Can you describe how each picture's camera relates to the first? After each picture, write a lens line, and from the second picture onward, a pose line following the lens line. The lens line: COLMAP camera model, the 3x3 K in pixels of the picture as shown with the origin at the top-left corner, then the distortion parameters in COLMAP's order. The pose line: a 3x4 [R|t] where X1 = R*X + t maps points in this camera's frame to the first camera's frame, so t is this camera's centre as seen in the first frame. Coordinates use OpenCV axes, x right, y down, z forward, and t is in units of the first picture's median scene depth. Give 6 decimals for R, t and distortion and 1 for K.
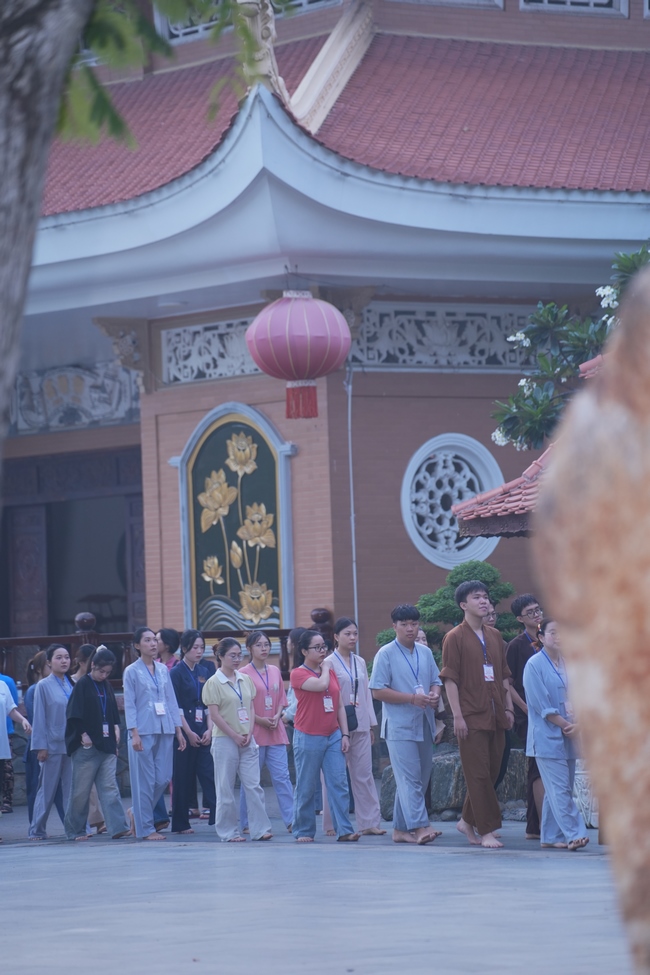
lens RADIAL K [[3876.3, 0, 317.5], [0, 3876.3, 485.0], [0, 0, 1]] dist [1.842541, 0.000000]
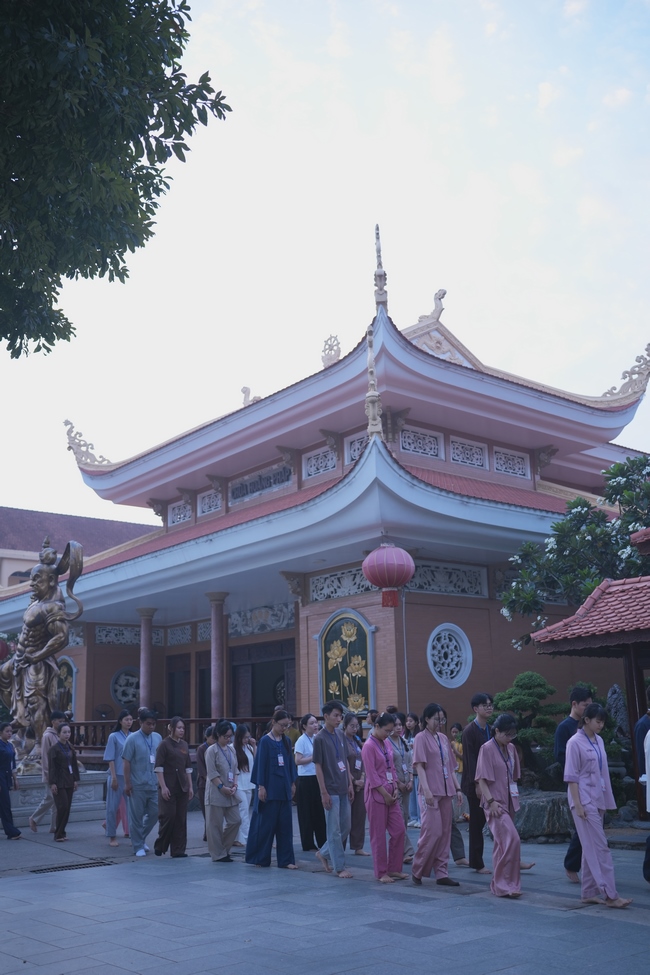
lens RADIAL K [[966.3, 0, 322.4], [0, 966.3, 486.7], [0, 0, 1]] dist [-0.030305, 0.000000]
pose [[0.999797, 0.013249, 0.015164, -0.043442], [-0.009964, 0.979899, -0.199245, 0.019618], [-0.017499, 0.199054, 0.979832, 0.465546]]
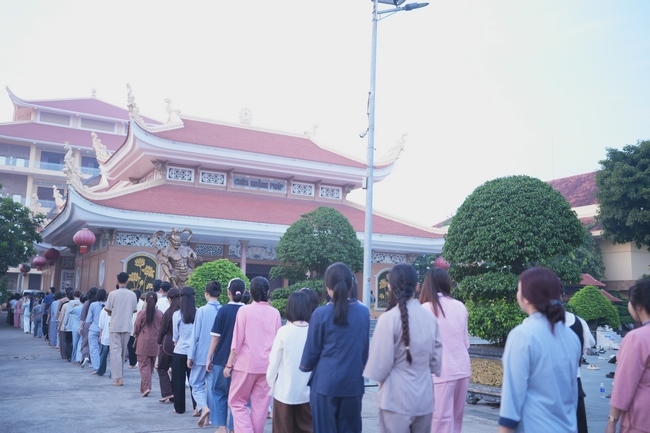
lens RADIAL K [[644.2, 0, 325.5], [0, 644.2, 216.4], [0, 0, 1]] dist [-0.030305, 0.000000]
pose [[0.159113, 0.172102, 0.972144, -1.027850], [-0.077714, 0.983816, -0.161449, 0.069043], [-0.984197, -0.049860, 0.169912, 0.938161]]
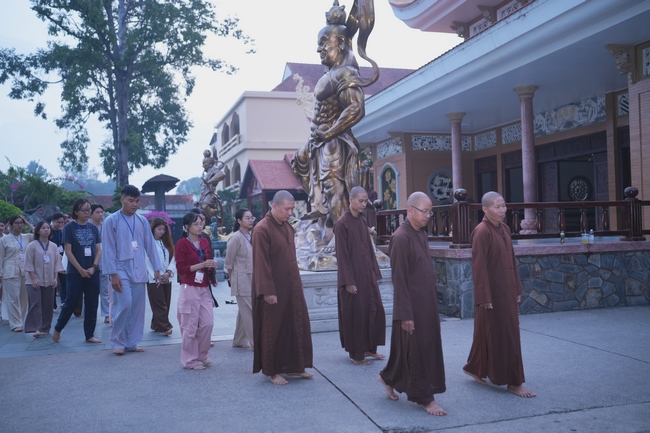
lens RADIAL K [[644.2, 0, 321.7], [0, 644.2, 219.1], [0, 0, 1]] dist [-0.030305, 0.000000]
pose [[0.934208, 0.003194, -0.356714, -0.077794], [0.010883, 0.999239, 0.037448, 0.032010], [0.356562, -0.038866, 0.933463, 0.663905]]
